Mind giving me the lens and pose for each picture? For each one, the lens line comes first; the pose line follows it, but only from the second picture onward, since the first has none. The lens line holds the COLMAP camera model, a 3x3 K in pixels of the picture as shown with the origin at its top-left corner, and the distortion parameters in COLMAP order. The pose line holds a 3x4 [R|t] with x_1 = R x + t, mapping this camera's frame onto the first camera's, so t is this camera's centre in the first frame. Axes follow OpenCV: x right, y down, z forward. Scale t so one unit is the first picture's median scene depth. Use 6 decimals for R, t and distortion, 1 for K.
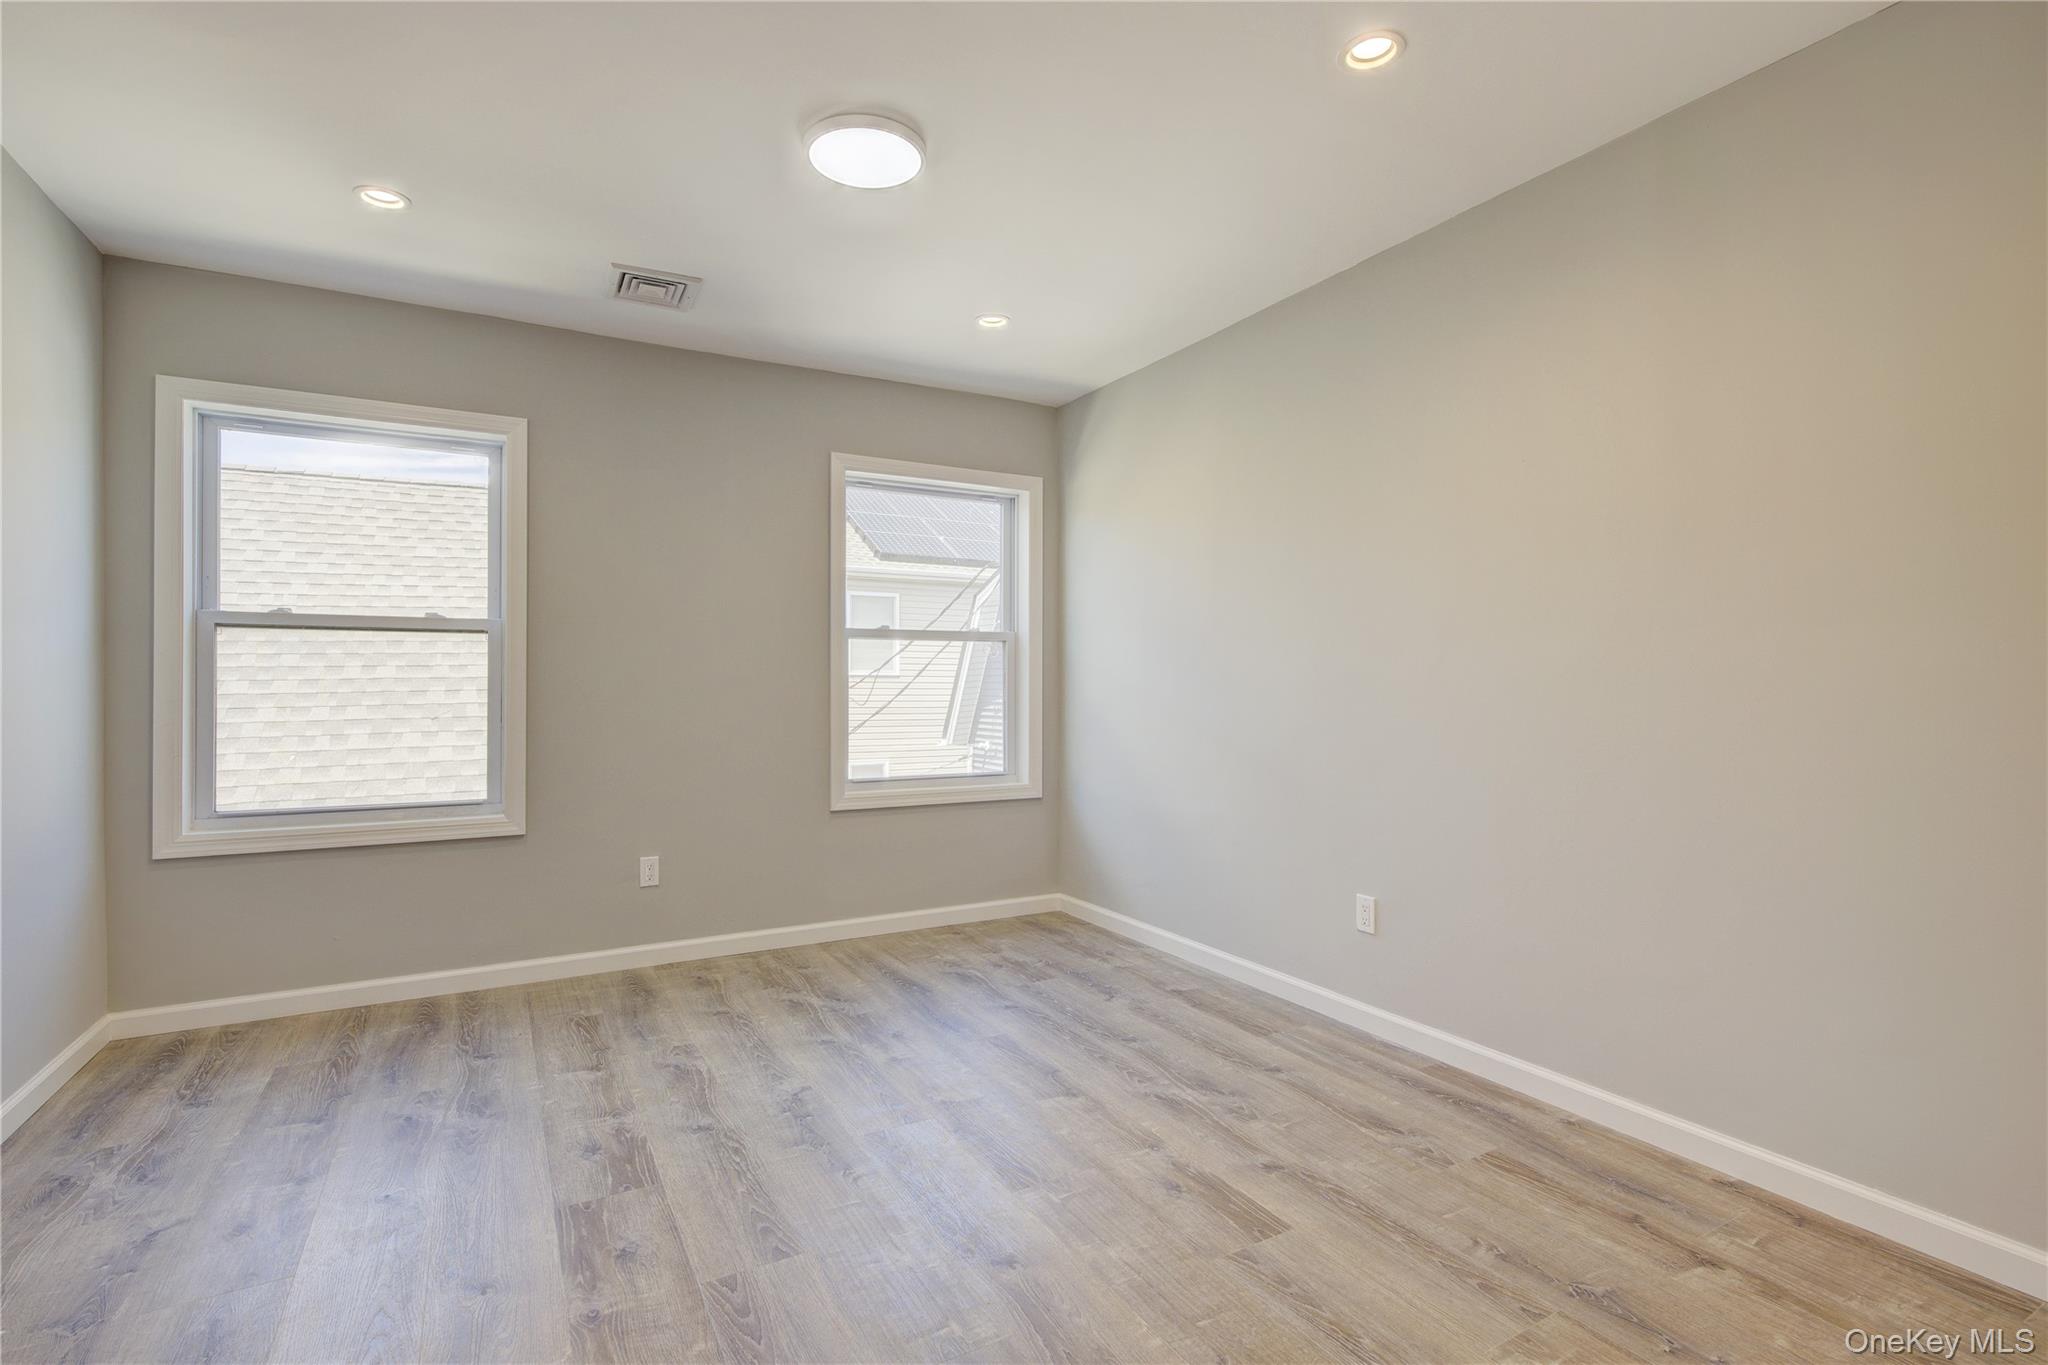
lens RADIAL K [[938.2, 0, 997.3], [0, 938.2, 684.2], [0, 0, 1]] dist [-0.001414, 0.000643]
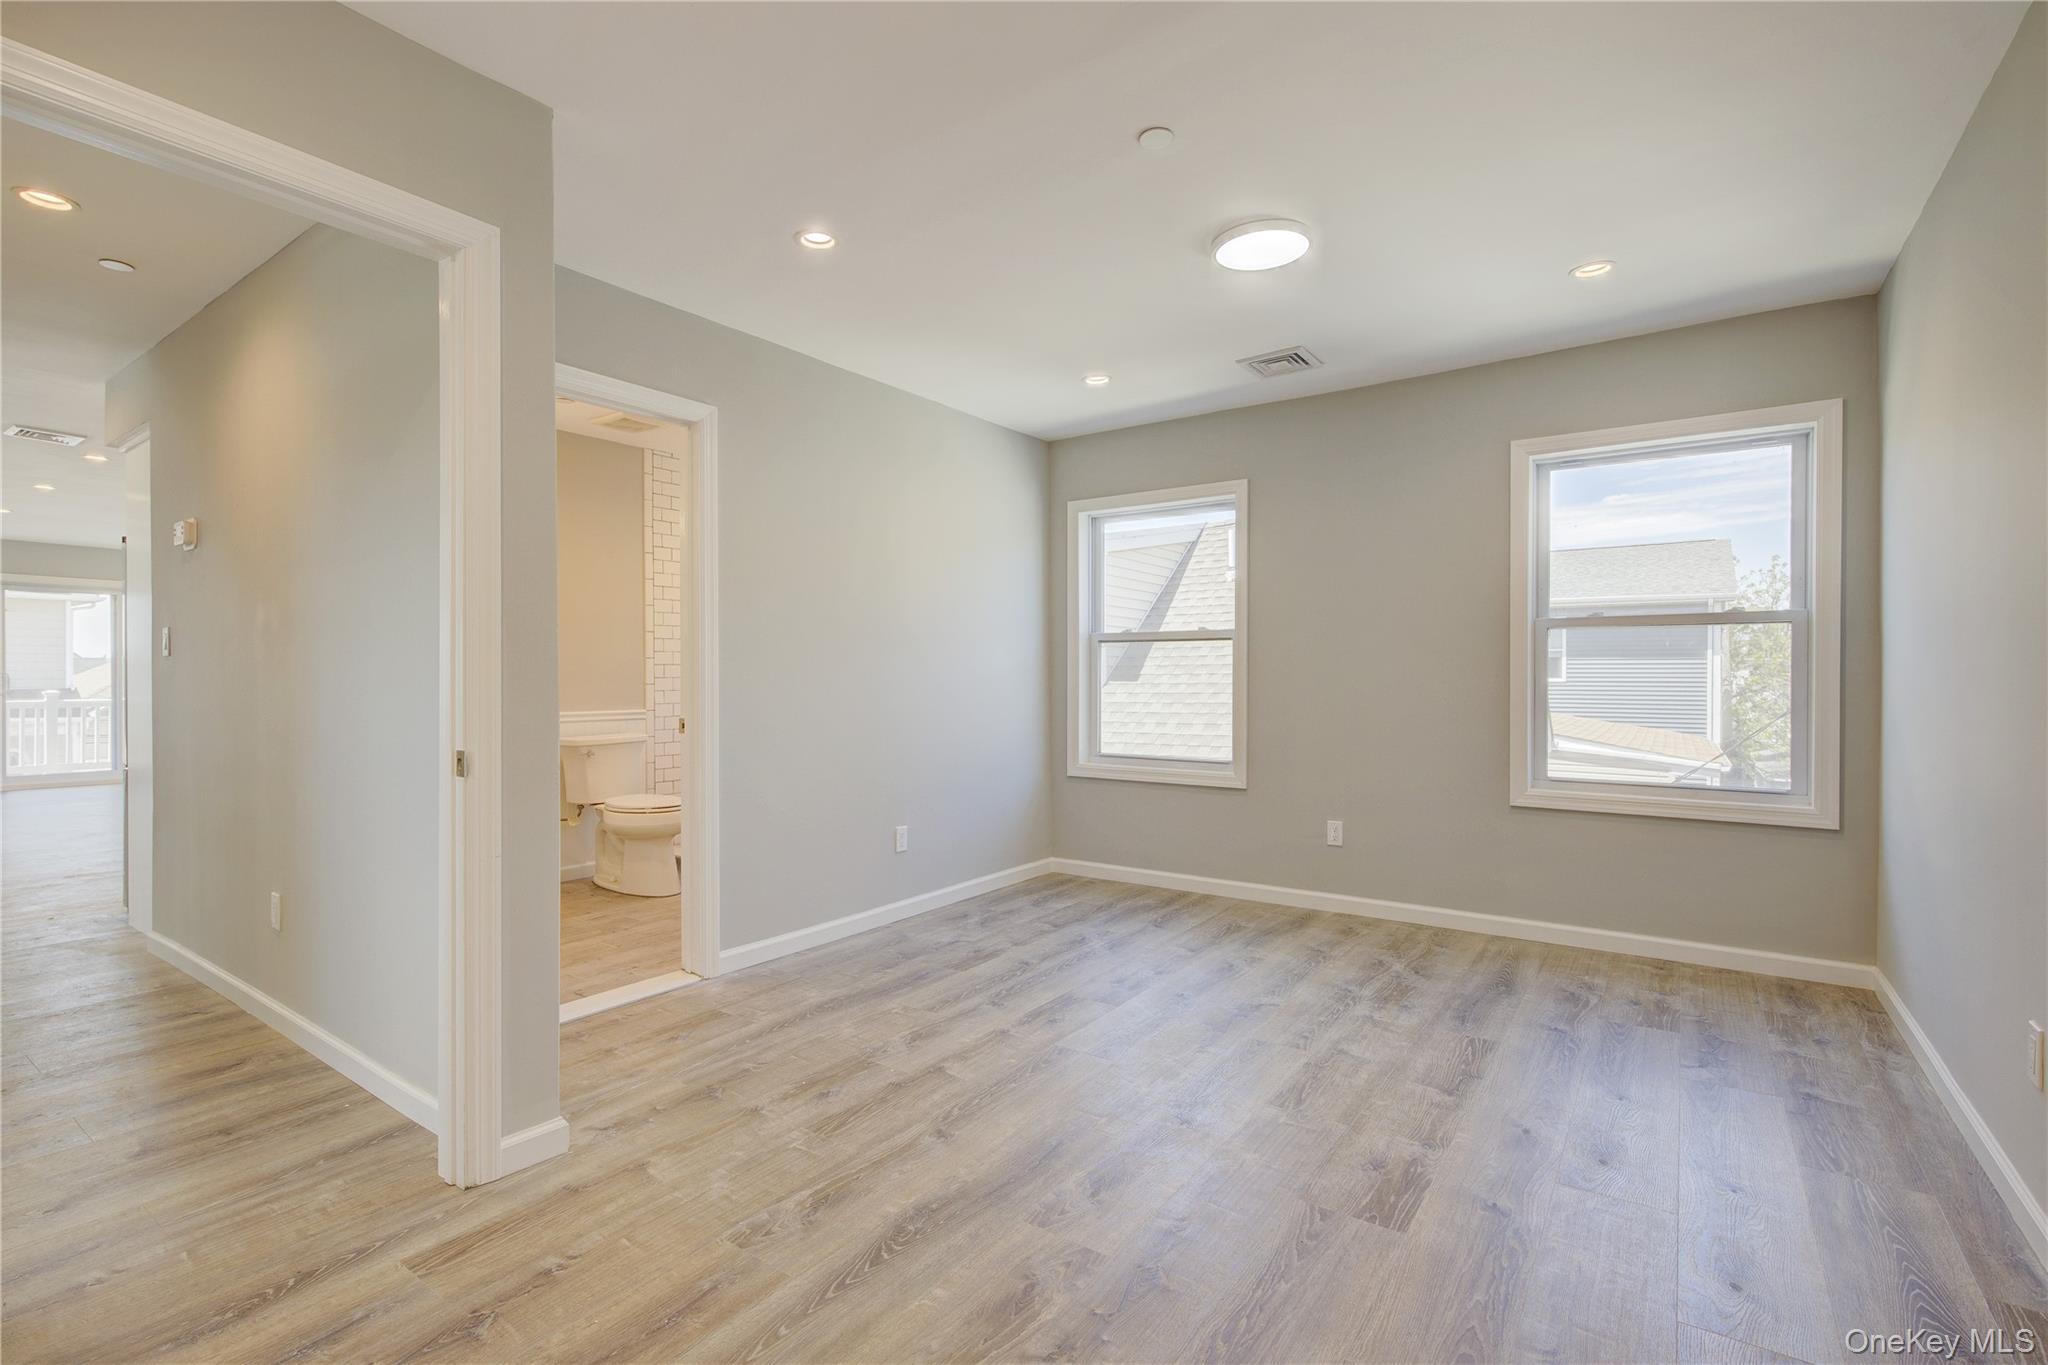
lens RADIAL K [[938.2, 0, 1007.6], [0, 938.2, 679.7], [0, 0, 1]] dist [-0.001414, 0.000643]
pose [[0.431586, 0.003263, -0.902066, 0.675540], [-0.000844, 0.999994, 0.003214, -0.000009], [0.902071, -0.000626, 0.431586, 0.135907]]
